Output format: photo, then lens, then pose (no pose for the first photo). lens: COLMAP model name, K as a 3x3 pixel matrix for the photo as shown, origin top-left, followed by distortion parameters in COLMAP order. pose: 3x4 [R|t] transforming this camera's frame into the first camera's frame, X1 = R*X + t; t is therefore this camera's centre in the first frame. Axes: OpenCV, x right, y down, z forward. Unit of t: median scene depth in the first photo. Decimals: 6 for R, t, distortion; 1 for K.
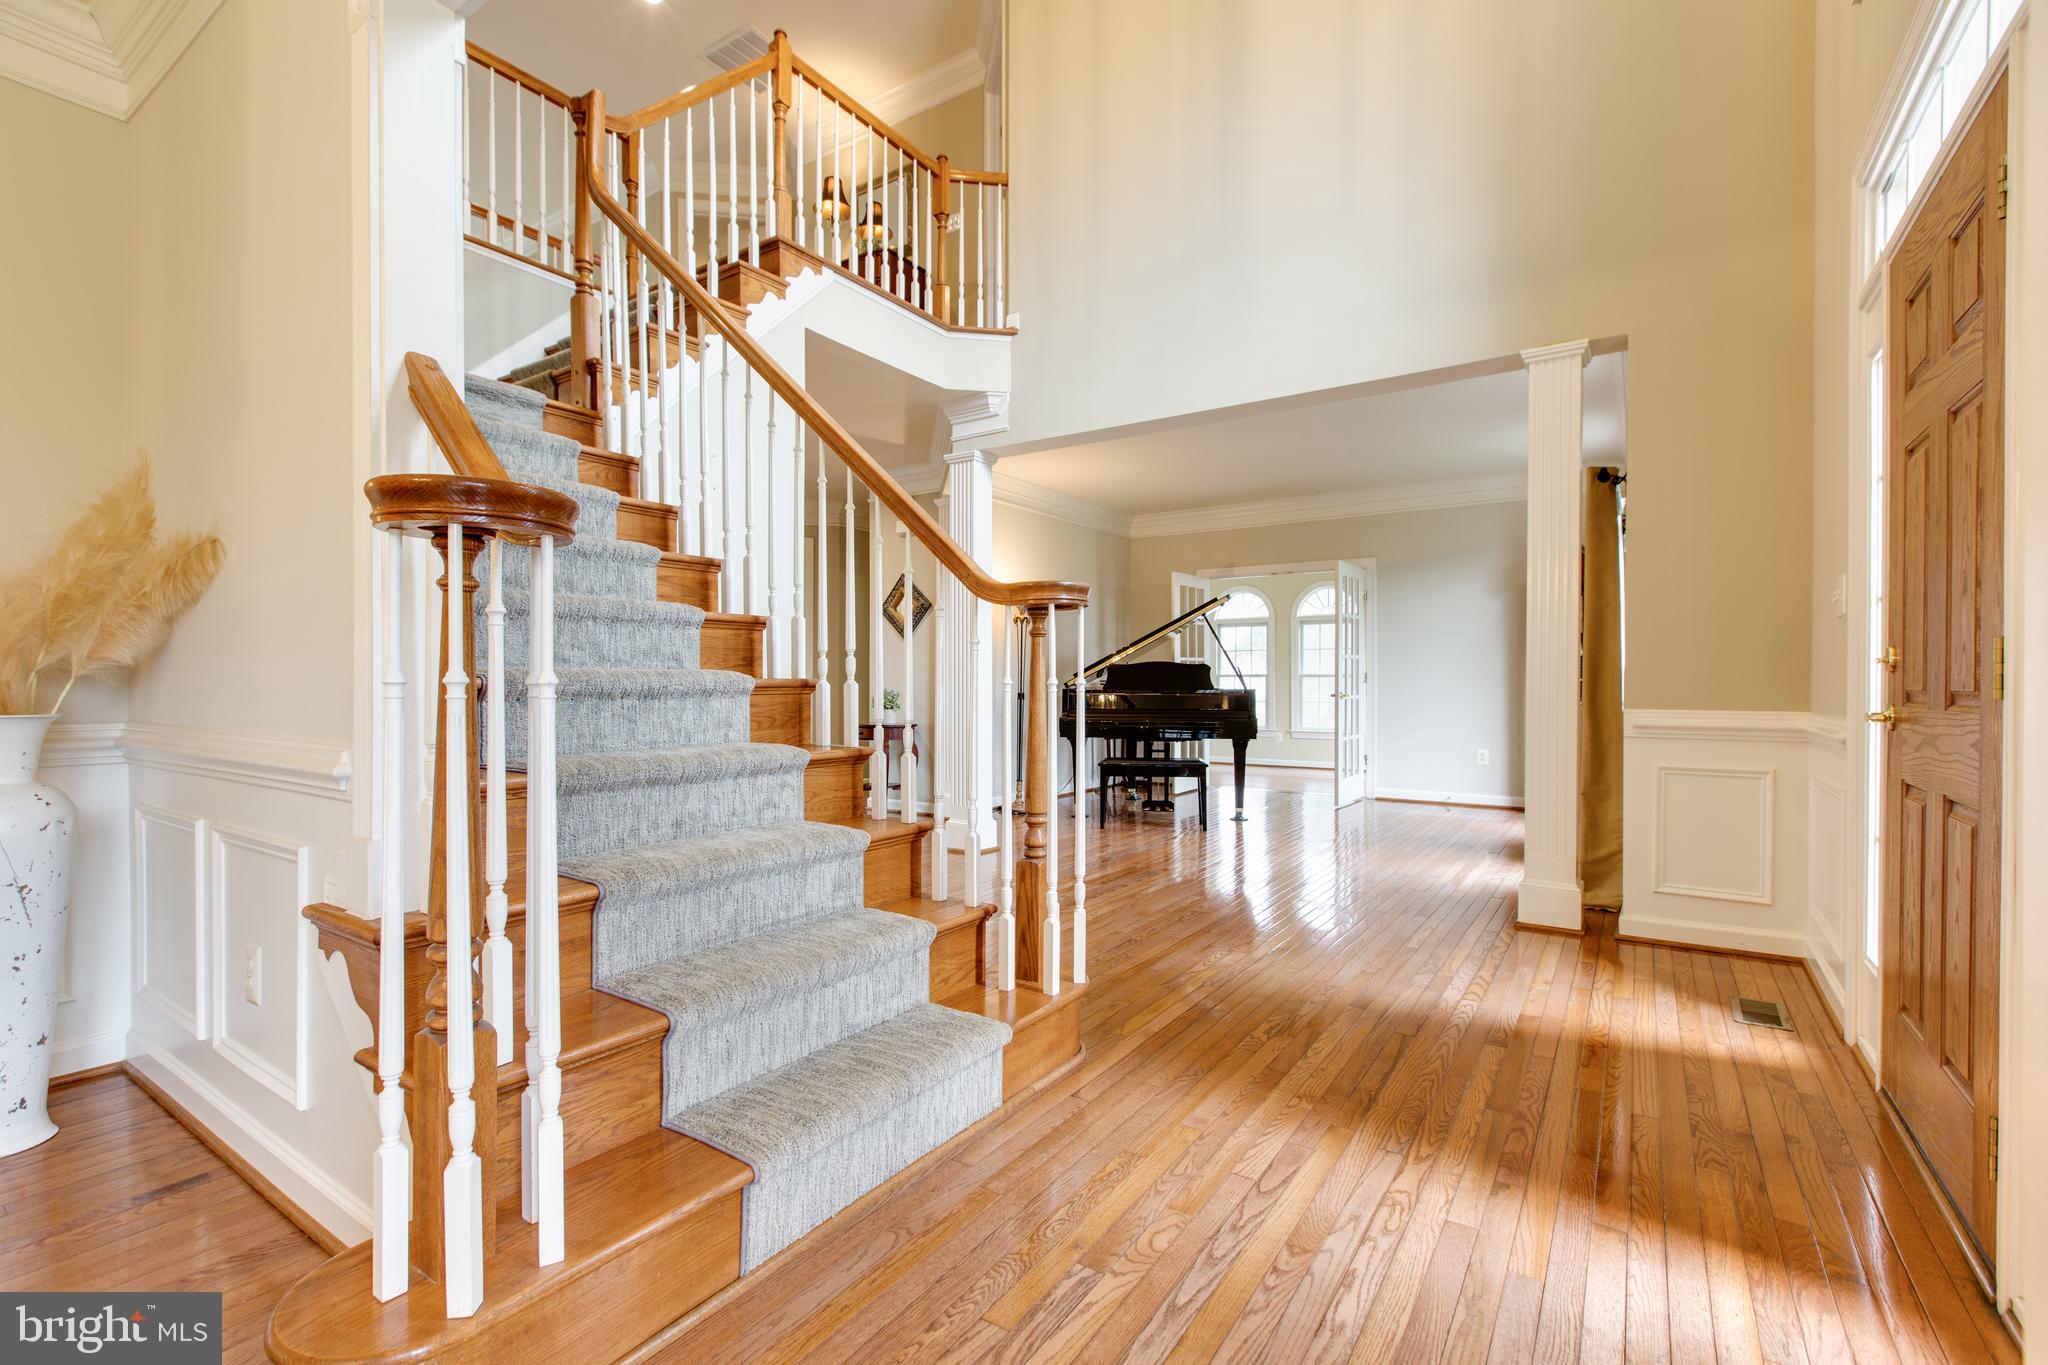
lens RADIAL K [[943.4, 0, 1039.2], [0, 943.4, 690.8], [0, 0, 1]] dist [-0.013580, -0.000642]
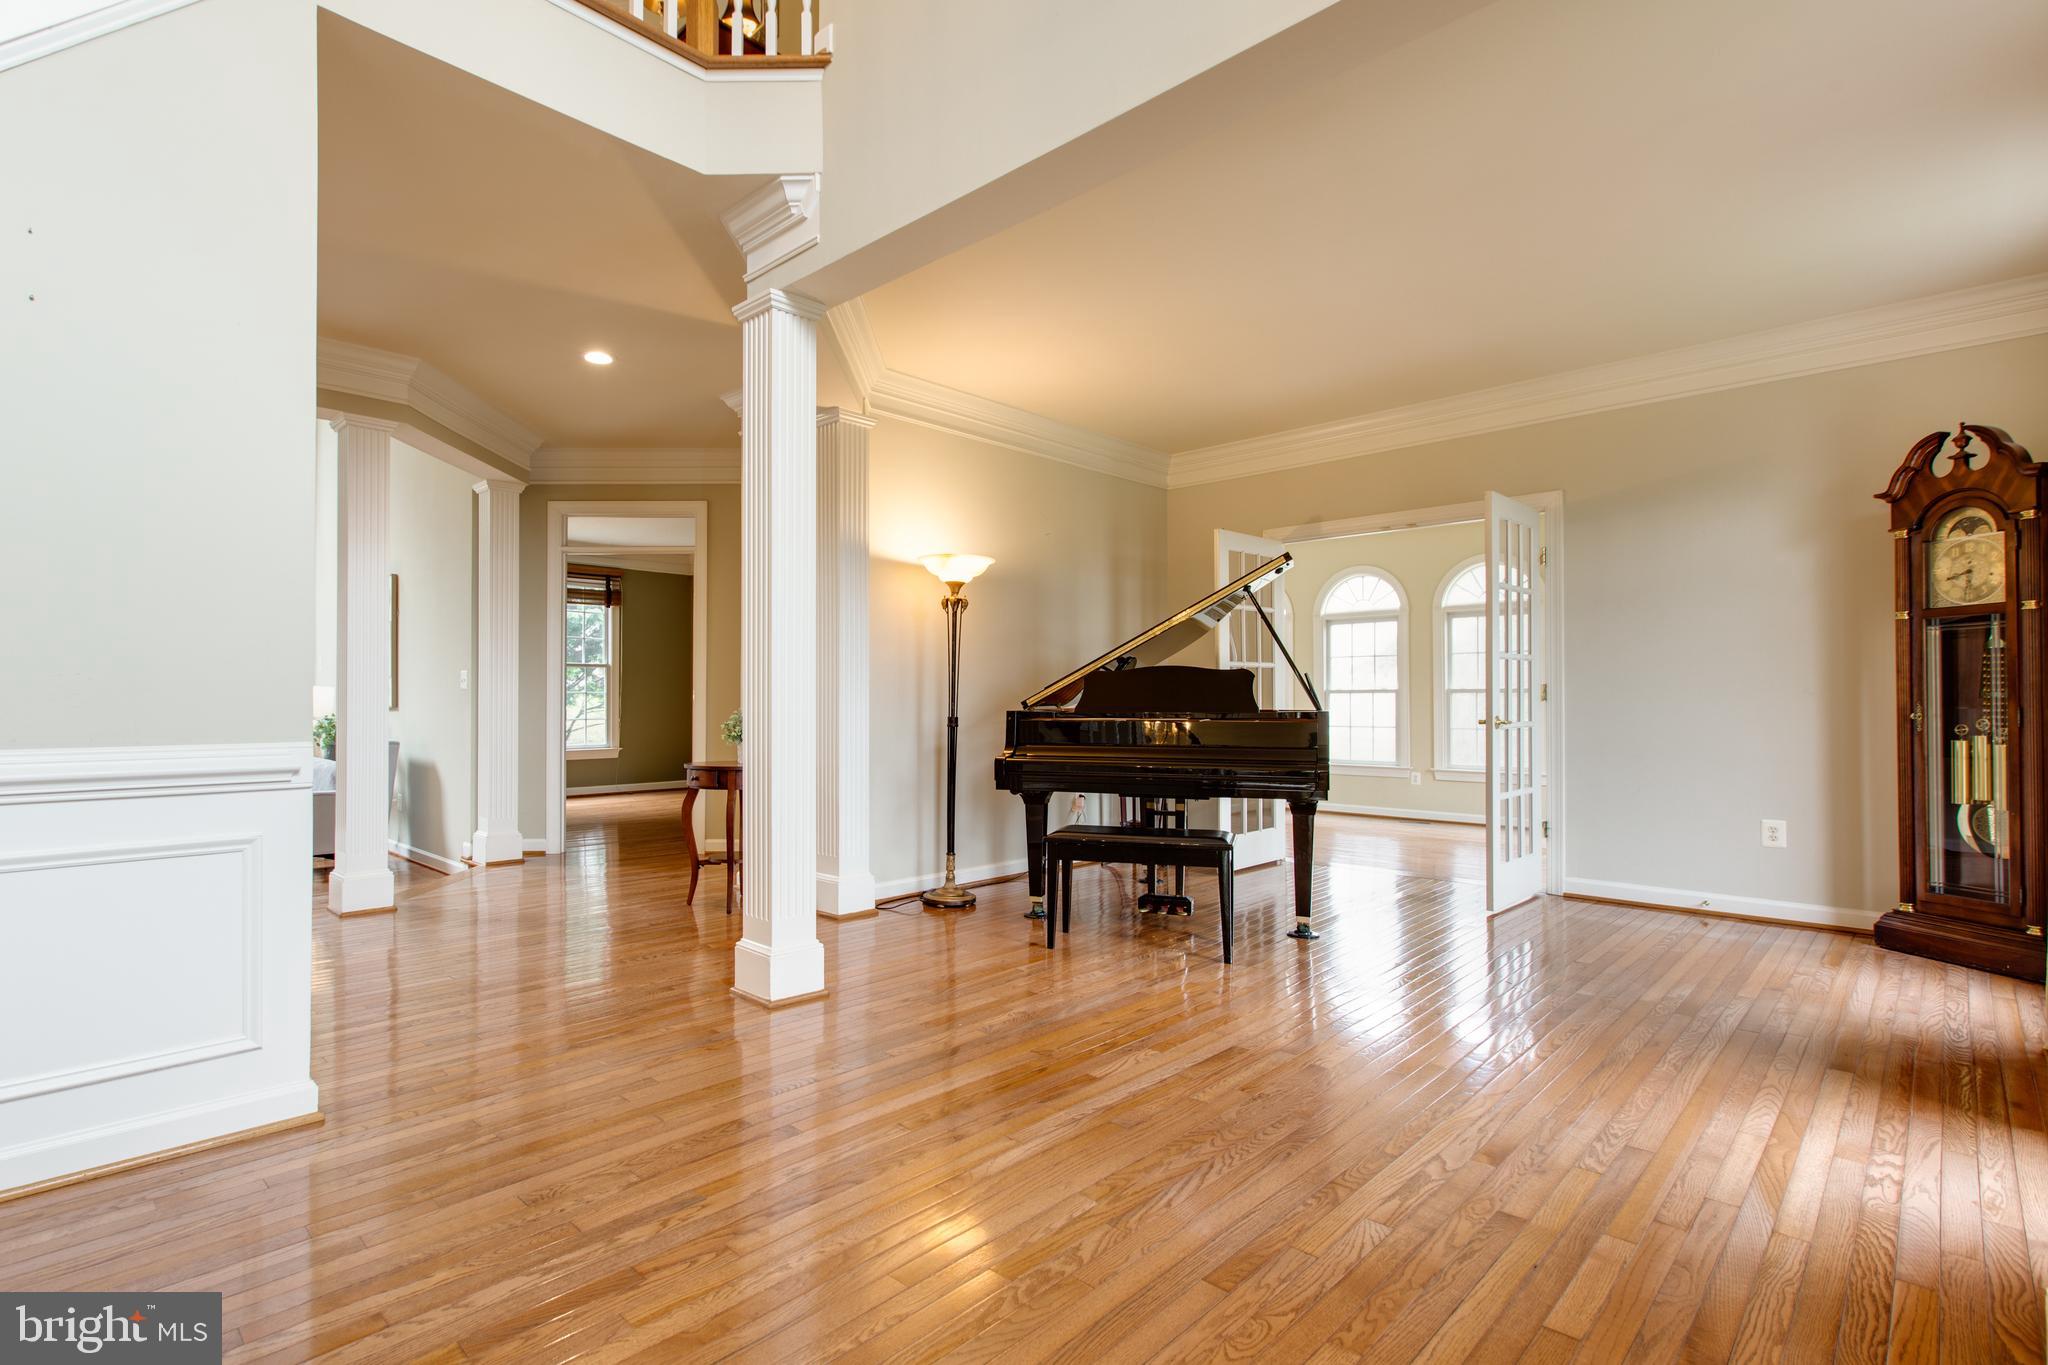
lens RADIAL K [[936.6, 0, 1005.4], [0, 936.6, 693.4], [0, 0, 1]] dist [0.001852, 0.000060]
pose [[0.979905, -0.001449, -0.199459, 0.150485], [-0.001693, 0.999877, -0.015579, -0.003775], [0.199457, 0.015604, 0.979782, 0.403622]]
